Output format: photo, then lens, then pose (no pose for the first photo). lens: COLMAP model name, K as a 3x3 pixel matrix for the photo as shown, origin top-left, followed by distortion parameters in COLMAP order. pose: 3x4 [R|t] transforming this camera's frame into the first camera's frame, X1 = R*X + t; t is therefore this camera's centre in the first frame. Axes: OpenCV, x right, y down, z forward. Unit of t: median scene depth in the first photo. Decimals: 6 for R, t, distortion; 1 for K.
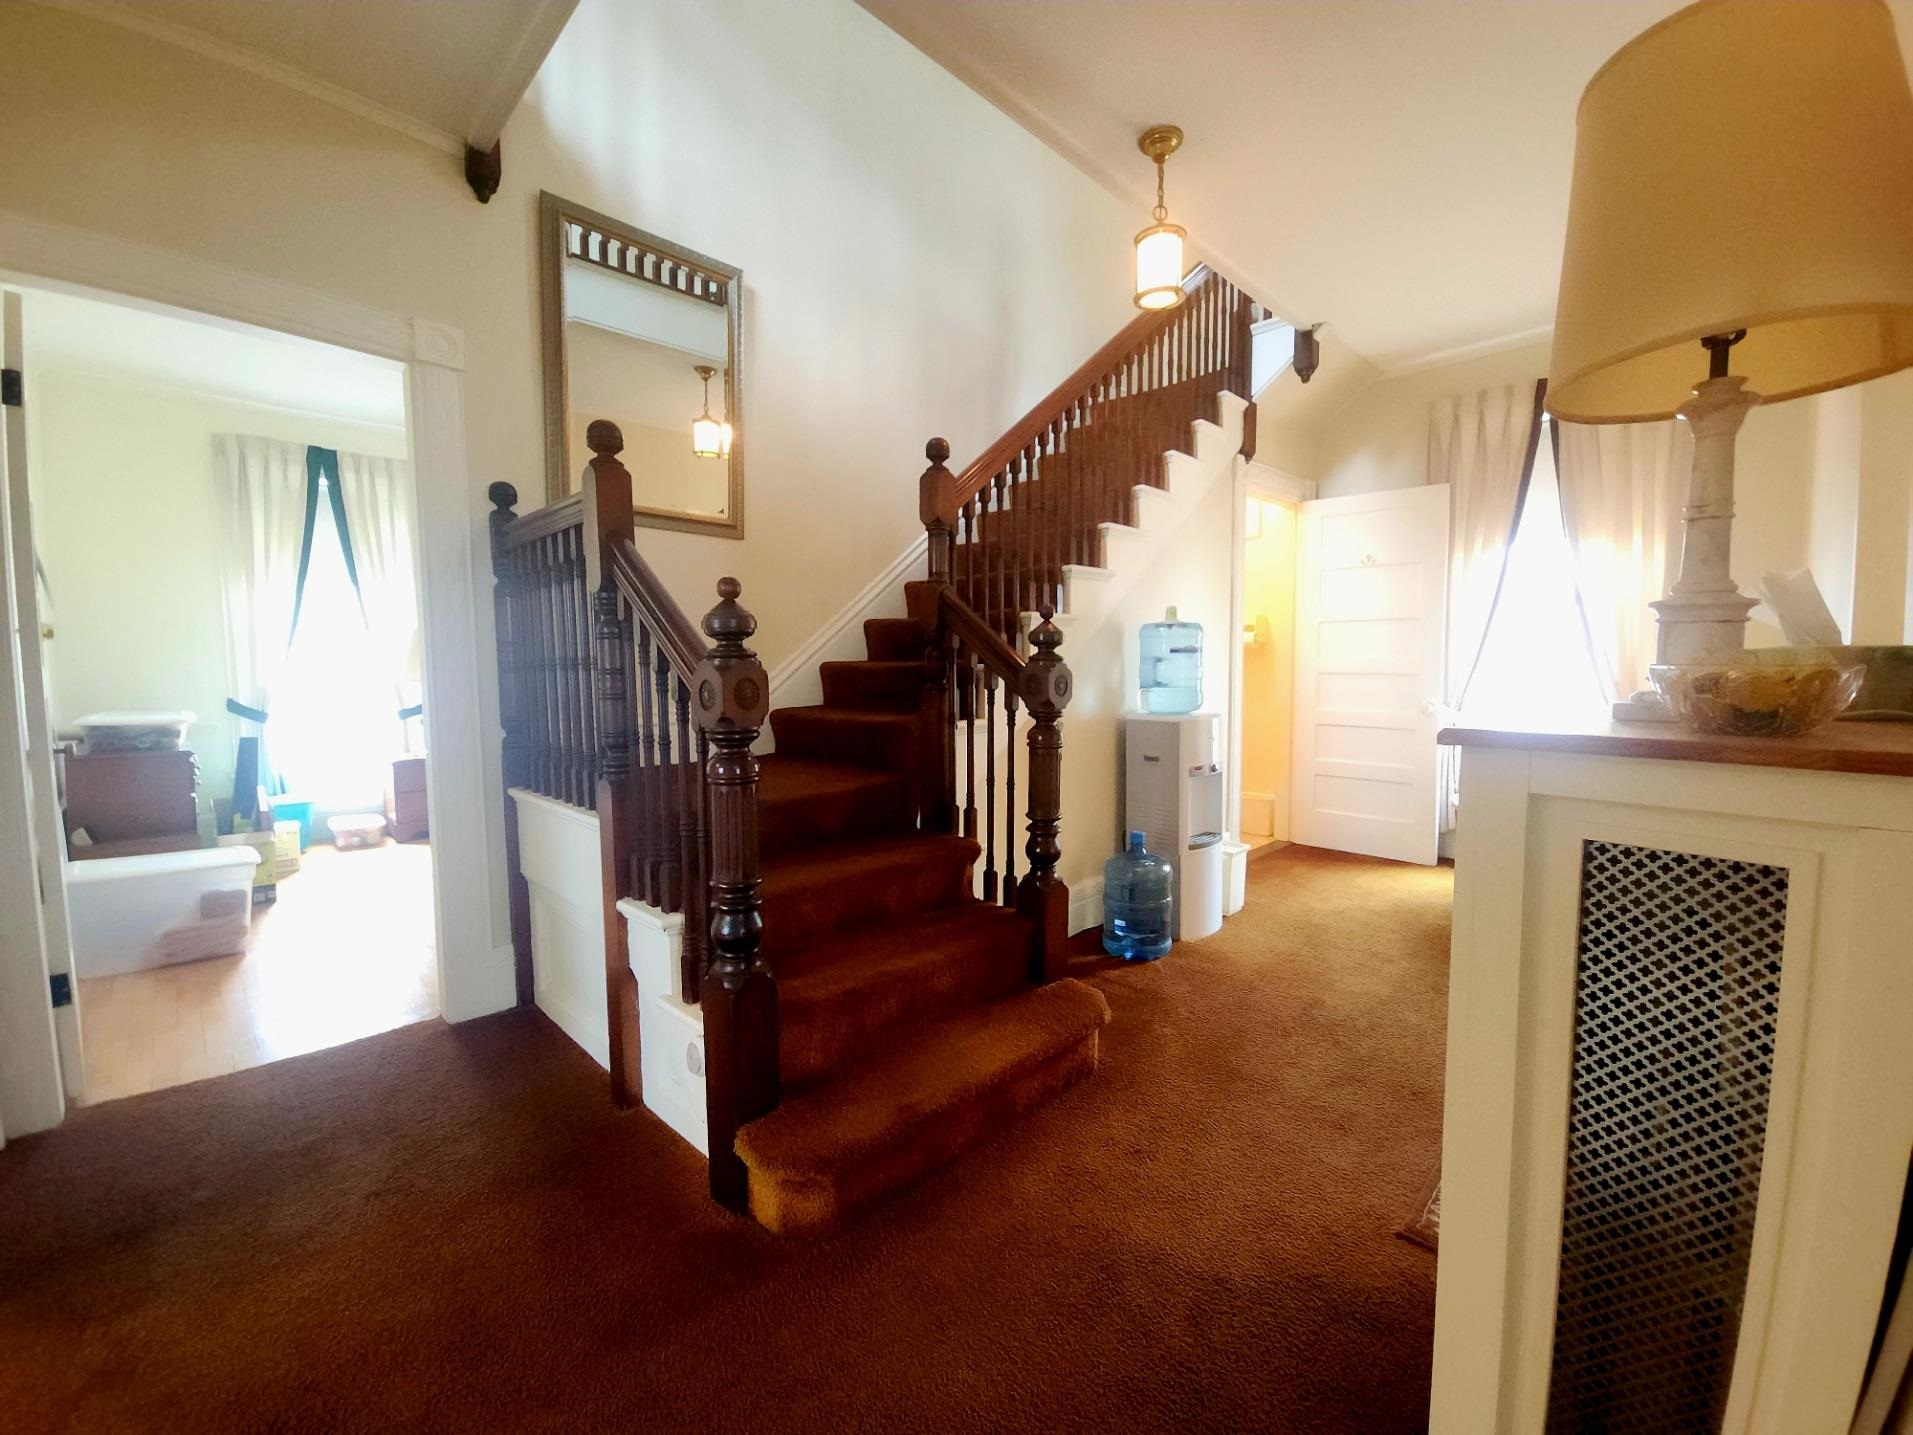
lens RADIAL K [[772.8, 0, 945.0], [0, 772.8, 717.6], [0, 0, 1]] dist [0.002356, -0.000362]
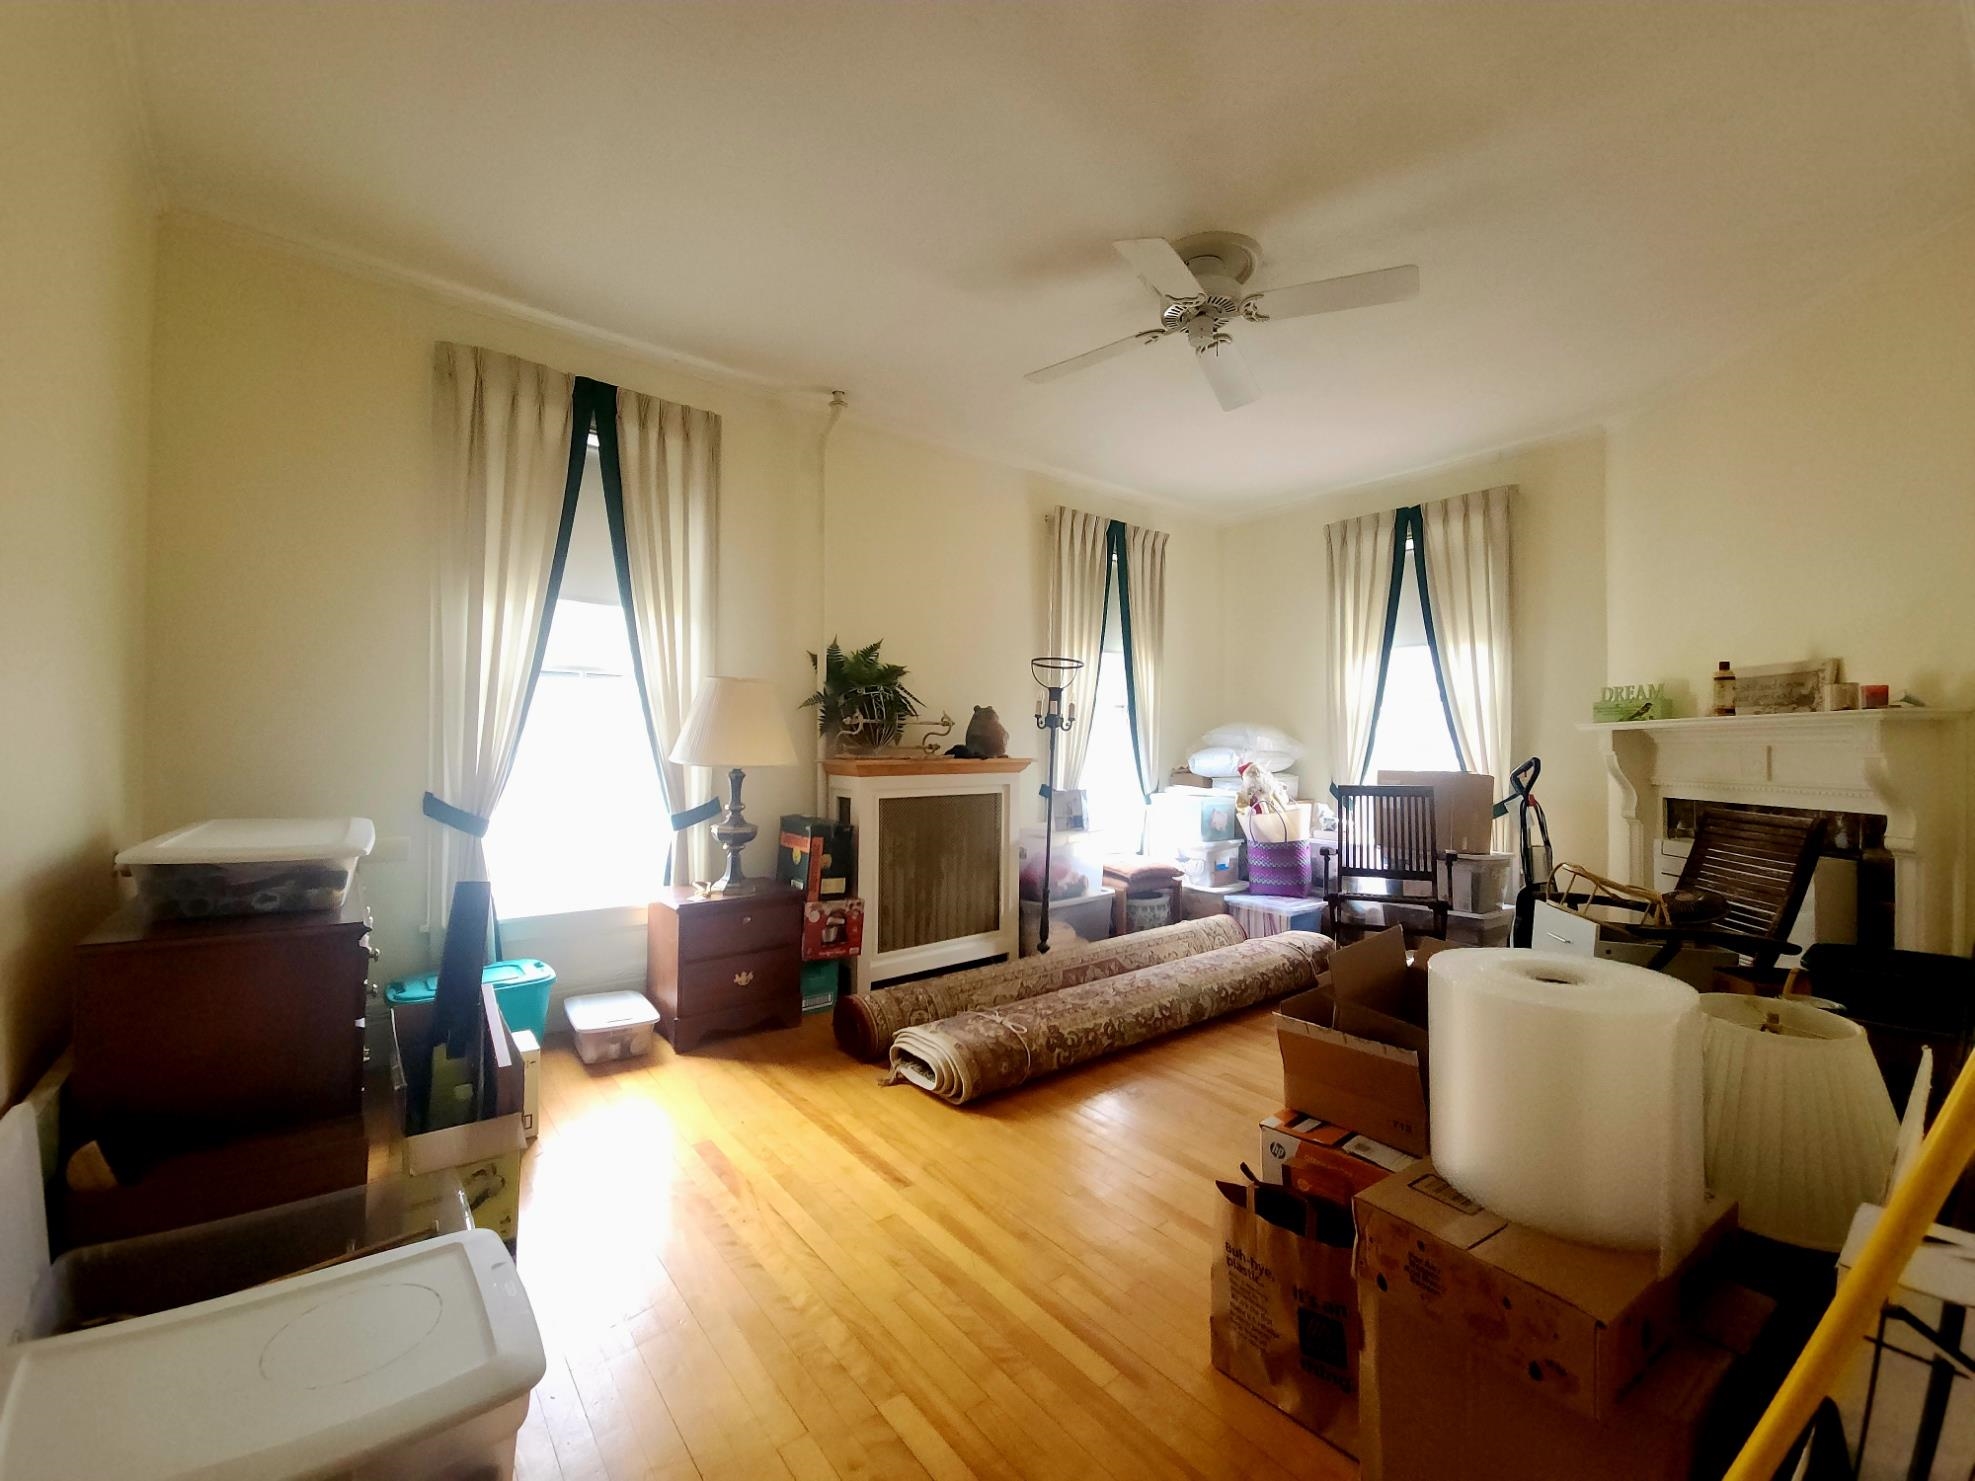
lens RADIAL K [[797.8, 0, 994.9], [0, 797.8, 739.3], [0, 0, 1]] dist [0.002356, -0.000362]
pose [[0.995362, 0.013148, -0.095295, -0.439947], [-0.020762, 0.996631, -0.079348, -0.024814], [0.093930, 0.080958, 0.992282, 0.439820]]
